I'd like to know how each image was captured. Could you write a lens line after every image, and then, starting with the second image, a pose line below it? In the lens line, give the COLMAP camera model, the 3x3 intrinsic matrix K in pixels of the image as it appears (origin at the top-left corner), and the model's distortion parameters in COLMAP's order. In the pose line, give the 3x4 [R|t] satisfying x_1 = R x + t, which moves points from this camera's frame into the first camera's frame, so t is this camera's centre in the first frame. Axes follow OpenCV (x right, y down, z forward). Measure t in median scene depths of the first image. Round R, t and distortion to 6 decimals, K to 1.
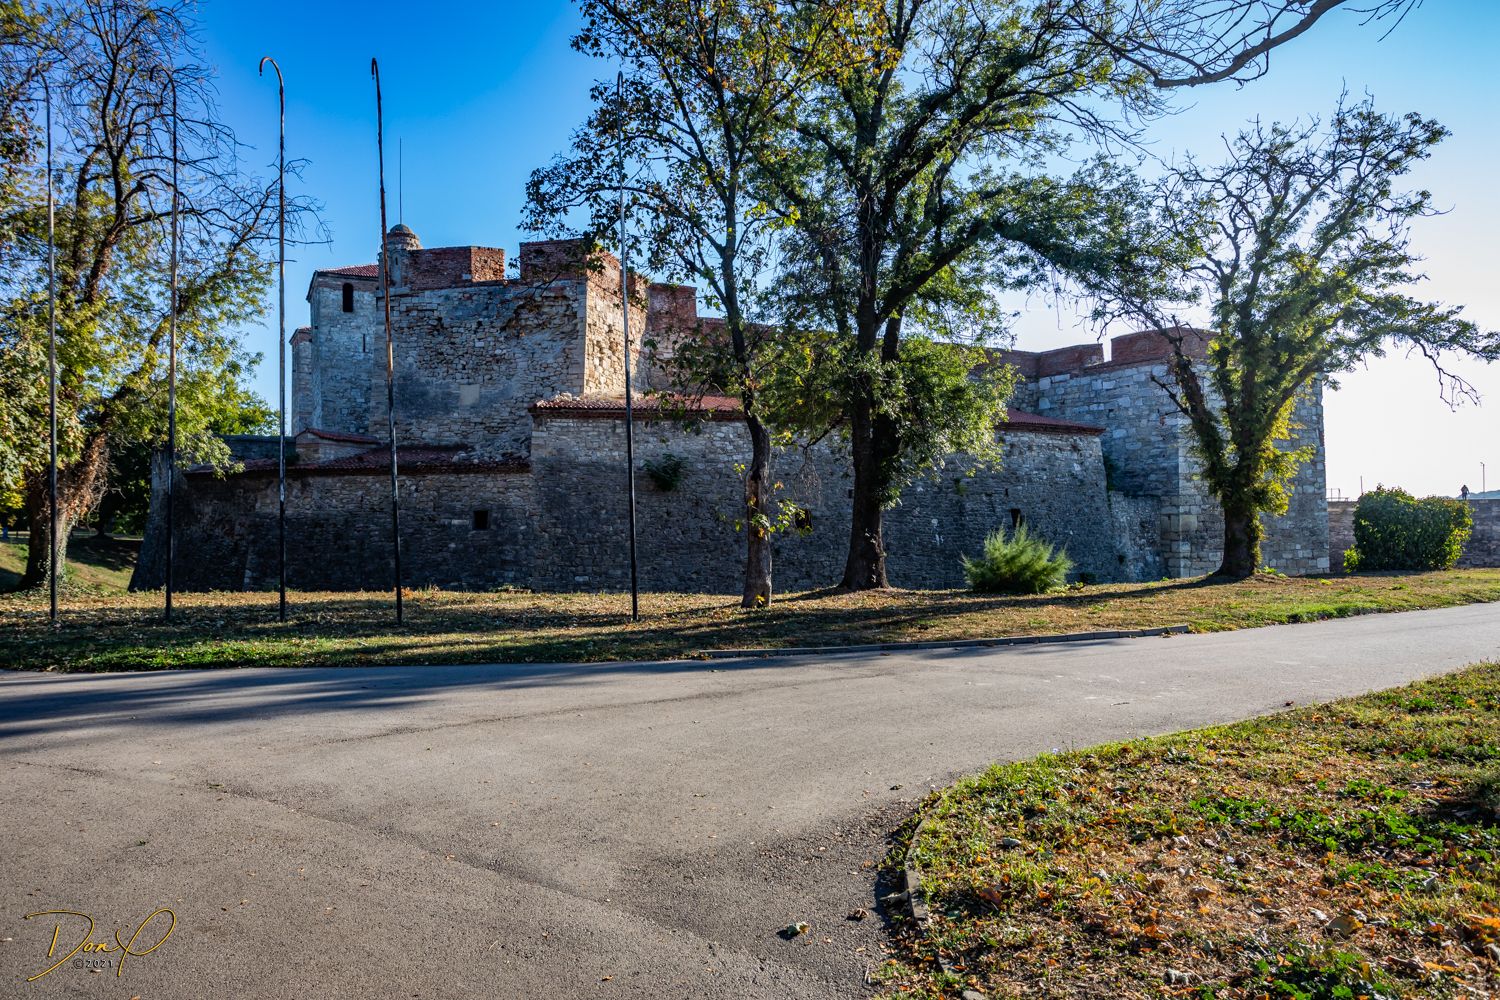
lens RADIAL K [[1016.0, 0, 750.0], [0, 1016.0, 500.0], [0, 0, 1]] dist [0.005089, 0.000426]
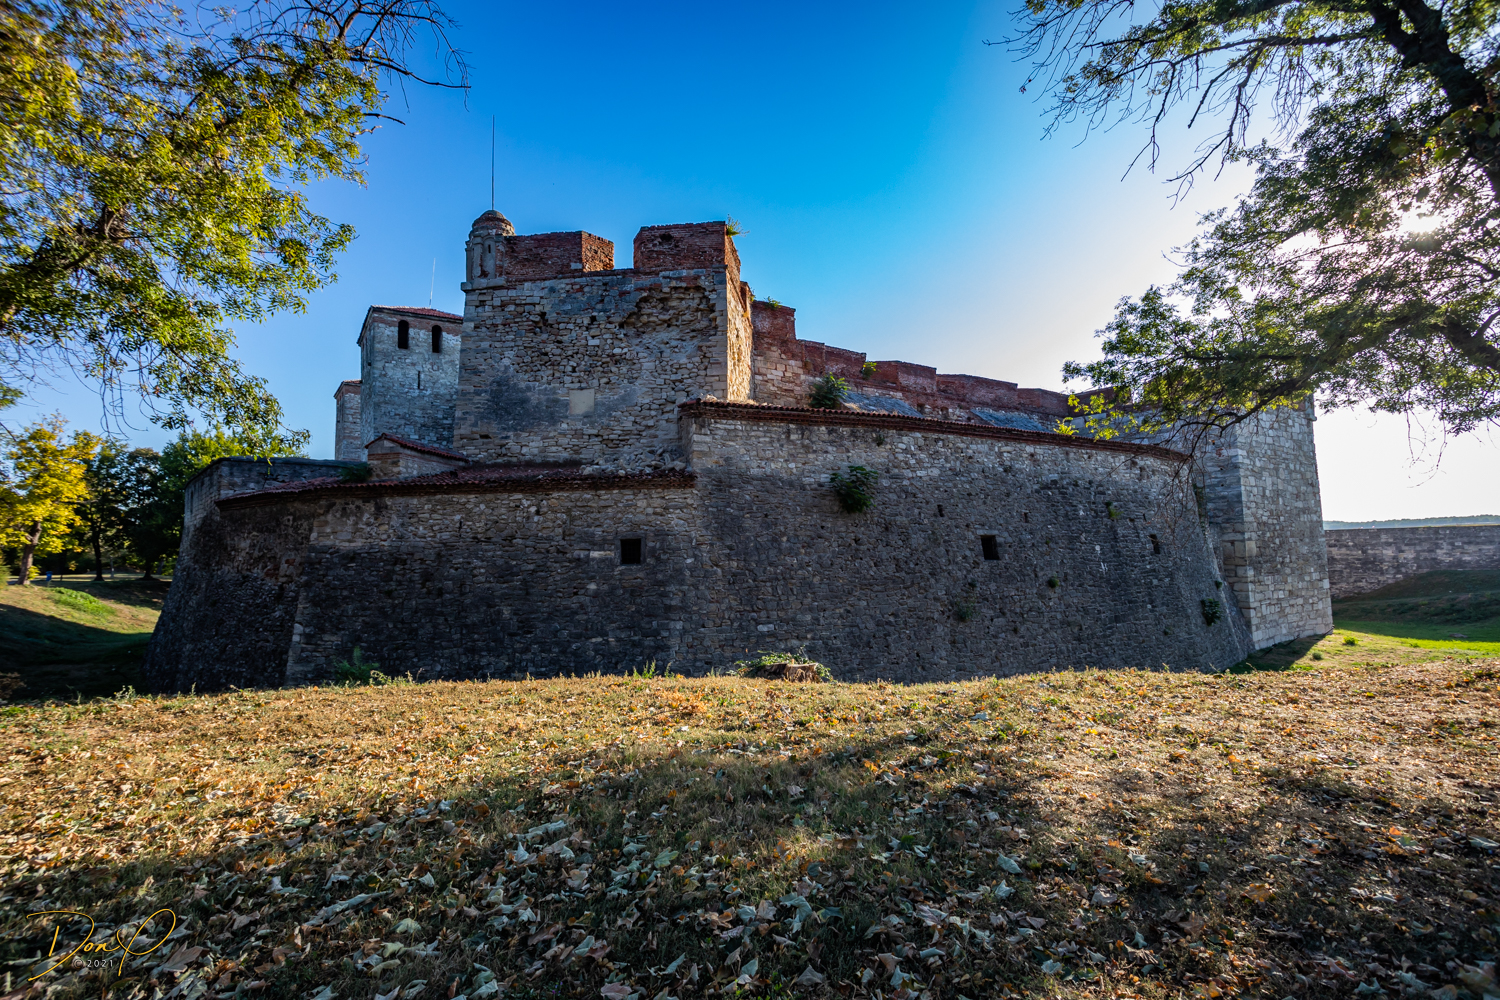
lens RADIAL K [[726.1, 0, 750.0], [0, 726.1, 500.0], [0, 0, 1]] dist [-0.026527, 0.000336]
pose [[0.993476, -0.004585, 0.113948, -0.206703], [0.011314, 0.998225, -0.058475, 0.012382], [-0.113478, 0.059382, 0.991764, 0.402098]]
